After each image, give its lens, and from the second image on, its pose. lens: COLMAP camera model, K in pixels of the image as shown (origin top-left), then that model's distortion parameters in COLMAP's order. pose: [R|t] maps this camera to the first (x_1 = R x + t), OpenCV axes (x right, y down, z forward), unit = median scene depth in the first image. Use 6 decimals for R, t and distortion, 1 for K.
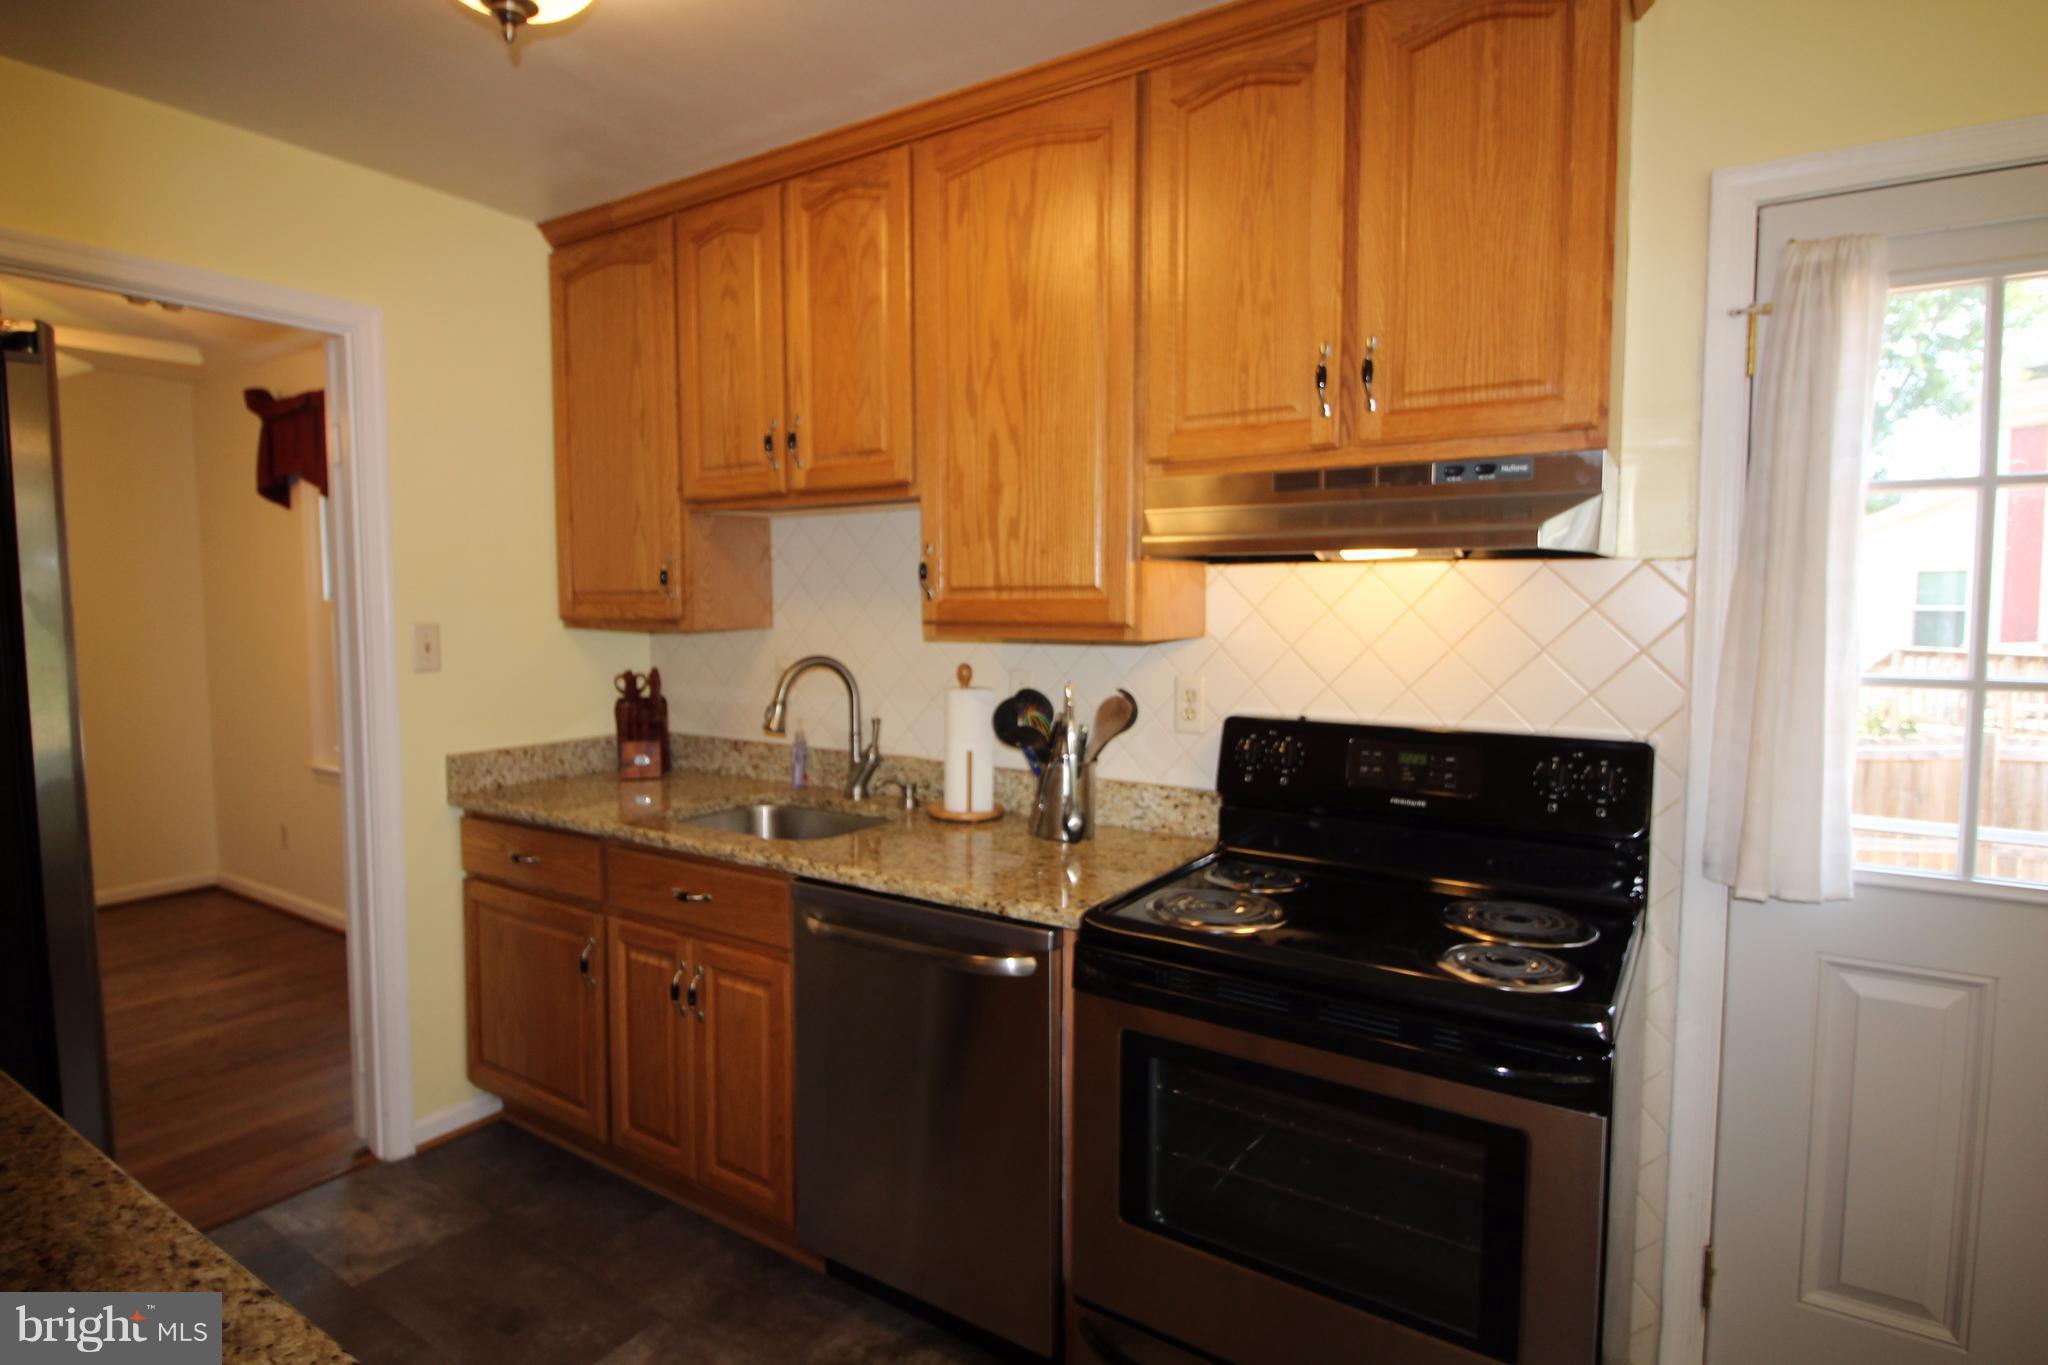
lens RADIAL K [[1048.0, 0, 1018.7], [0, 1048.0, 670.3], [0, 0, 1]] dist [-0.006359, -0.001341]
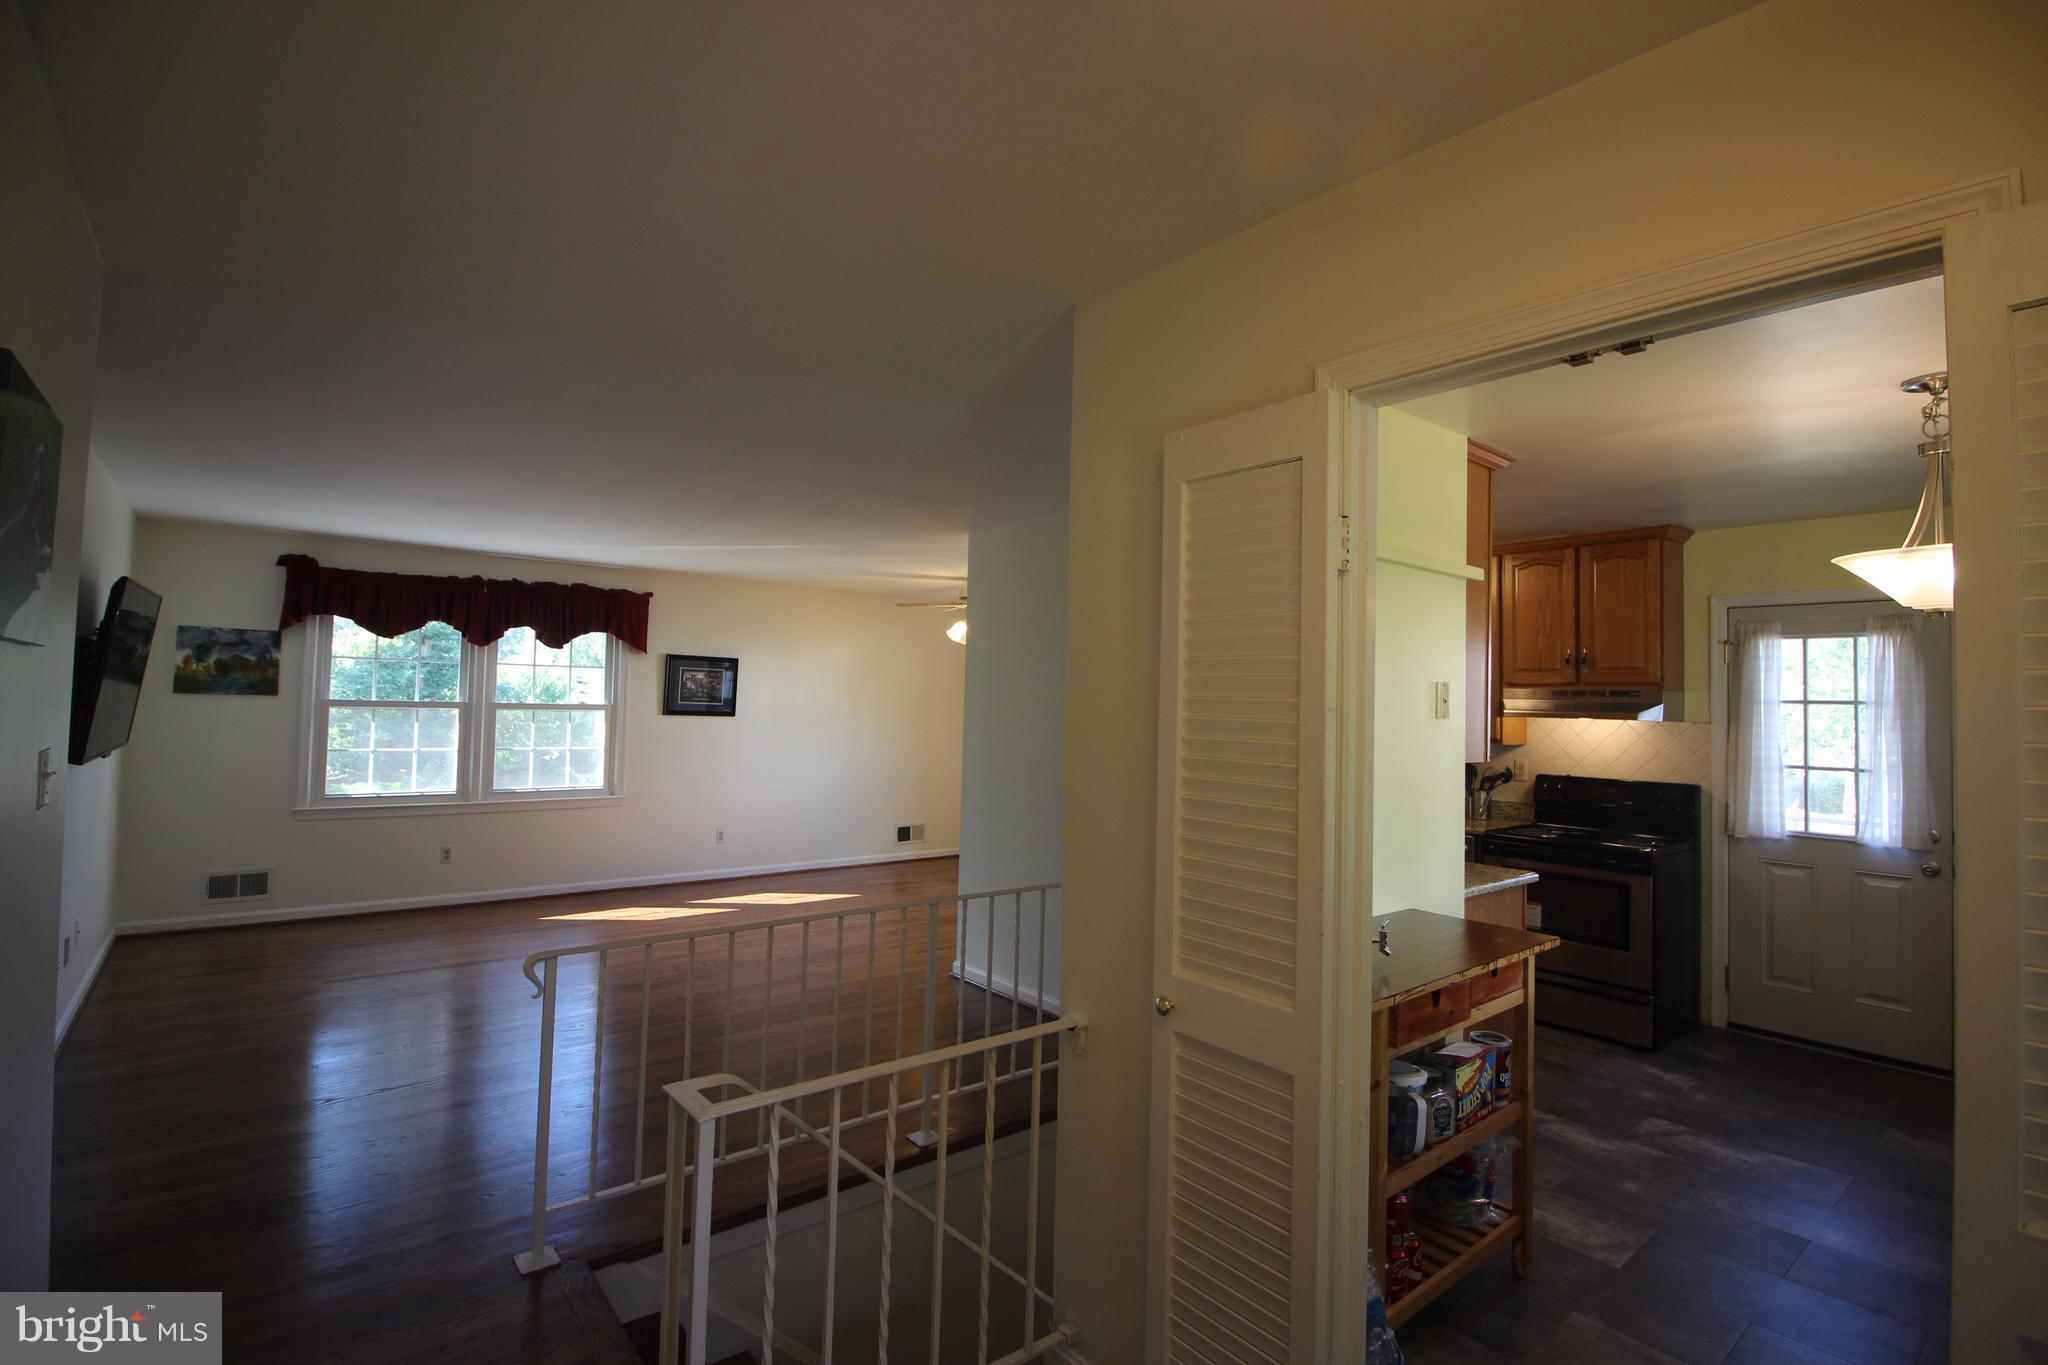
lens RADIAL K [[948.3, 0, 1015.0], [0, 948.3, 662.6], [0, 0, 1]] dist [-0.007285, -0.007539]
pose [[0.949849, 0.008003, -0.312607, -0.306628], [-0.042325, 0.993763, -0.103164, 0.064417], [0.309832, 0.111221, 0.944264, -1.683805]]
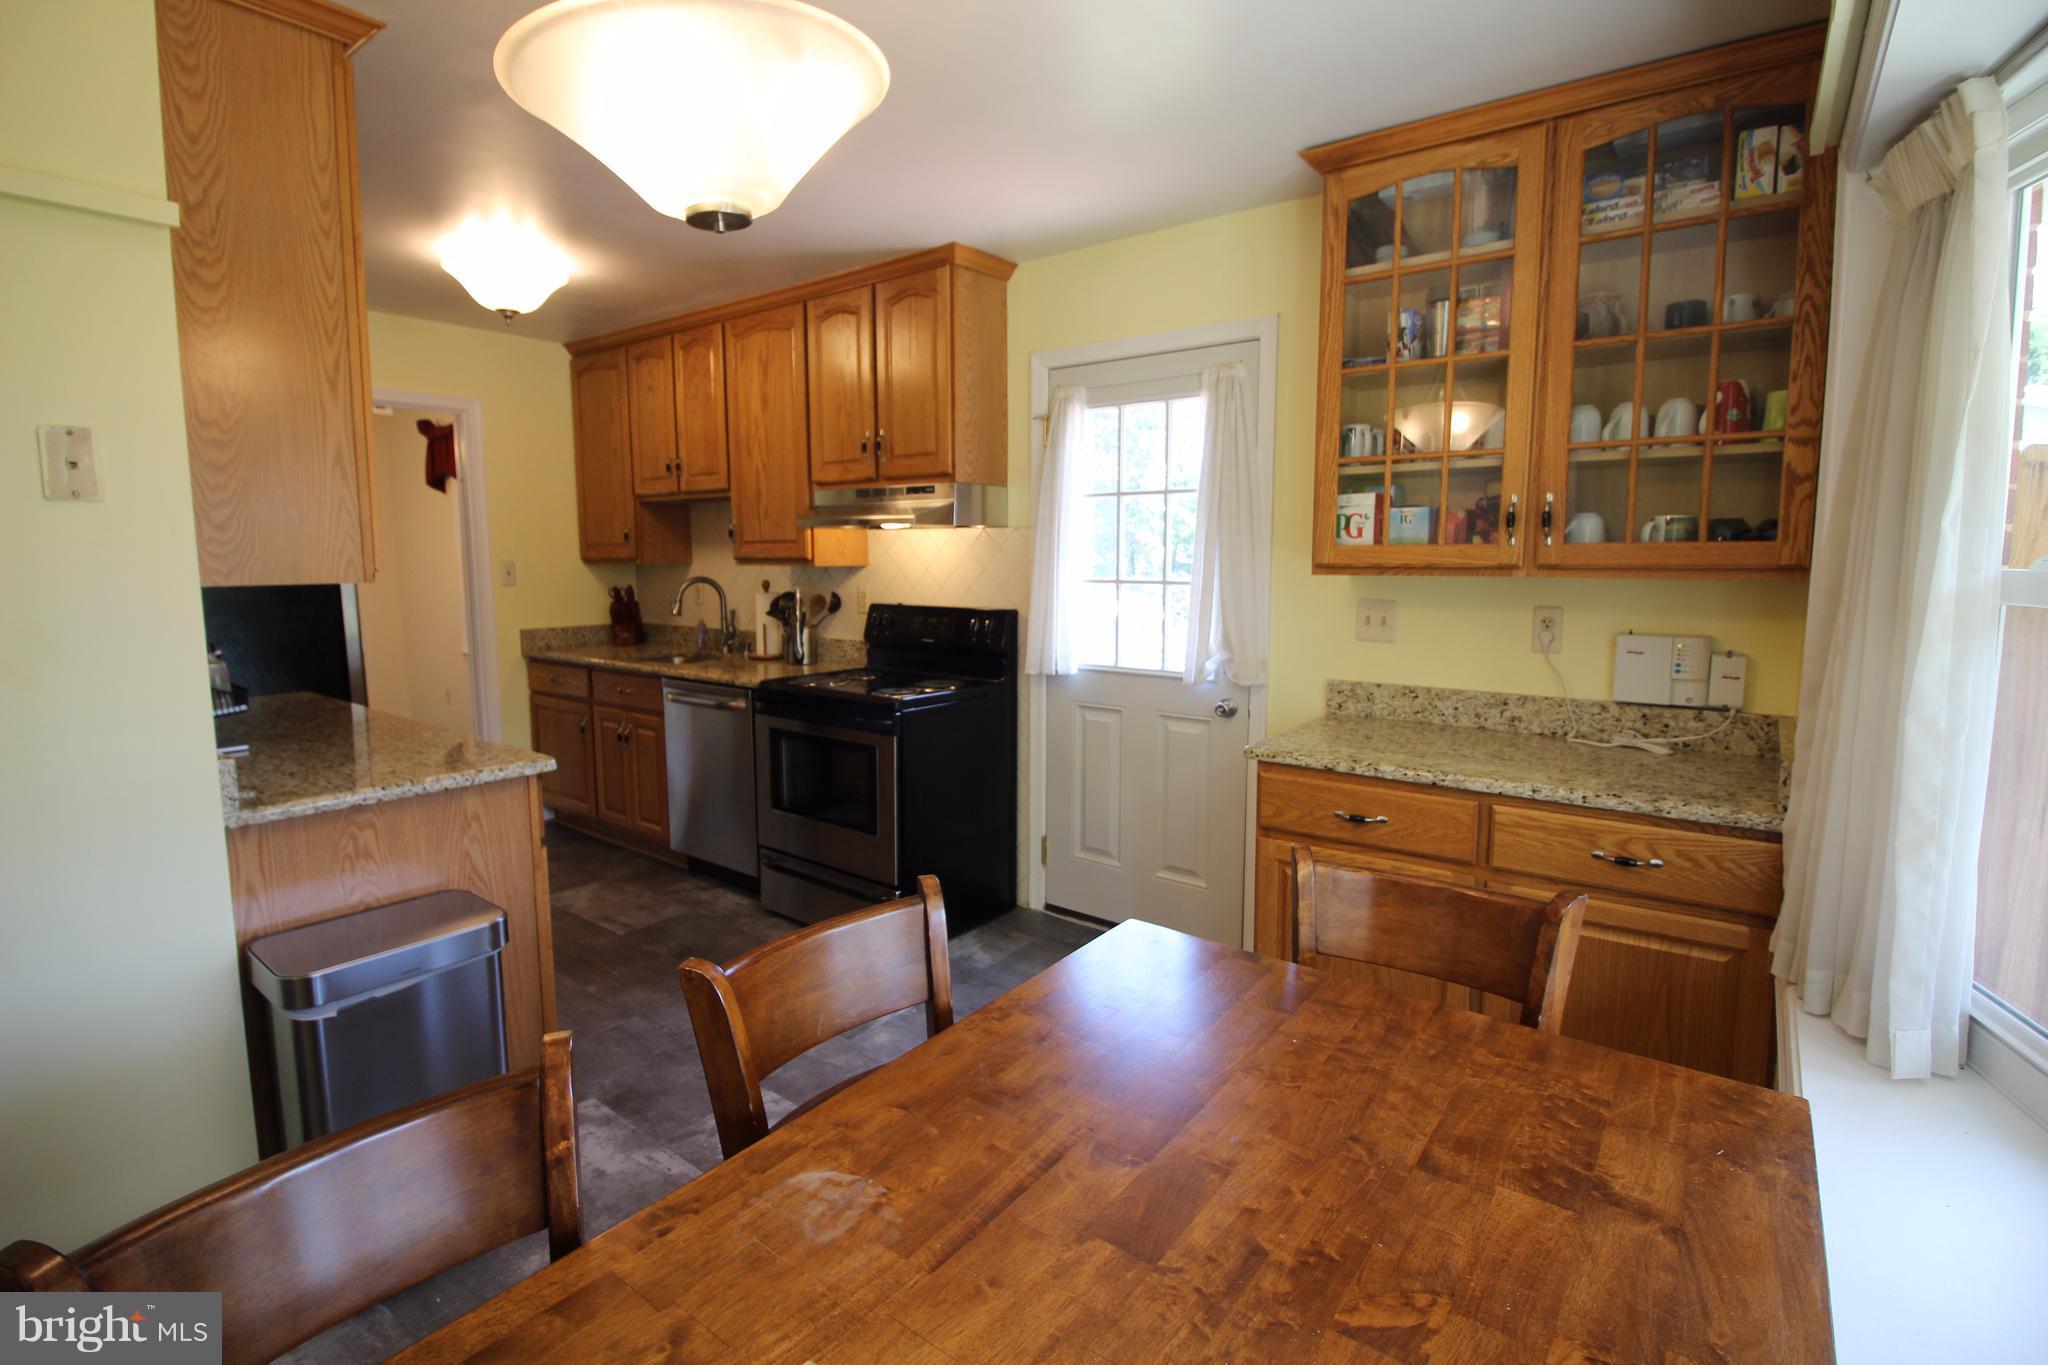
lens RADIAL K [[948.3, 0, 1014.7], [0, 948.3, 663.7], [0, 0, 1]] dist [-0.007285, -0.007539]
pose [[0.996668, 0.006848, -0.081271, 0.612295], [-0.002693, 0.998689, 0.051115, 0.063404], [0.081515, -0.050725, 0.995380, -0.808579]]
